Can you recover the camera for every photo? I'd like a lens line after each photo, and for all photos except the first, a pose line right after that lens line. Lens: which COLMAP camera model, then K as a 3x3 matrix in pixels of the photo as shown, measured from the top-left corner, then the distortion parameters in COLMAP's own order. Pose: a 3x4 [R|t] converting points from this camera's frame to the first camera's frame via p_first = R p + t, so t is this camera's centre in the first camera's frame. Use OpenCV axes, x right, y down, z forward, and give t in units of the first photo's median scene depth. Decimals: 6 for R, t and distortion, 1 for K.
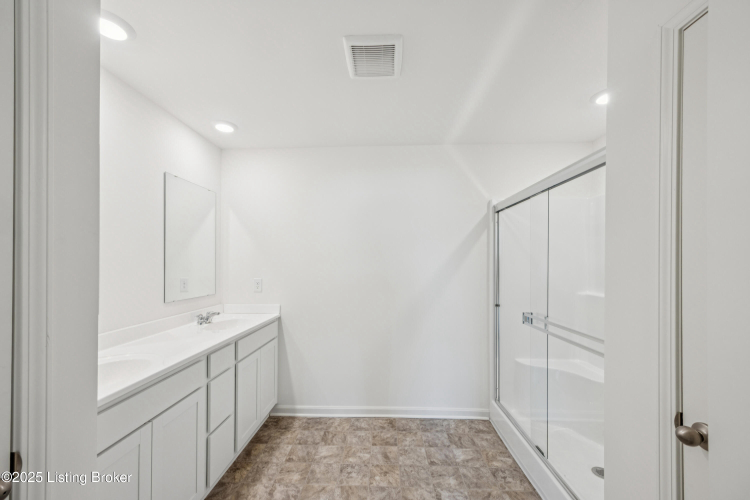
lens RADIAL K [[293.8, 0, 376.8], [0, 293.8, 269.7], [0, 0, 1]] dist [0.000617, 0.000032]
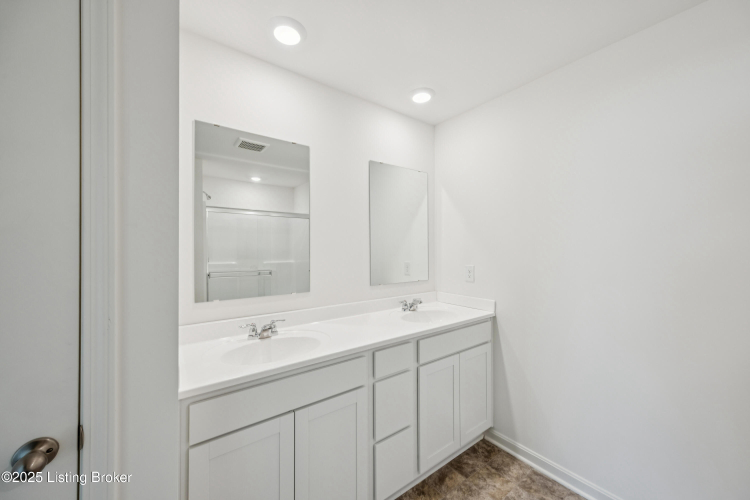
lens RADIAL K [[289.4, 0, 375.0], [0, 289.4, 250.0], [0, 0, 1]] dist [0.022903, -0.000046]
pose [[0.627783, 0.001424, -0.778387, 0.079694], [-0.006010, 0.999977, -0.003017, -0.011370], [0.778365, 0.006572, 0.627777, 0.309715]]
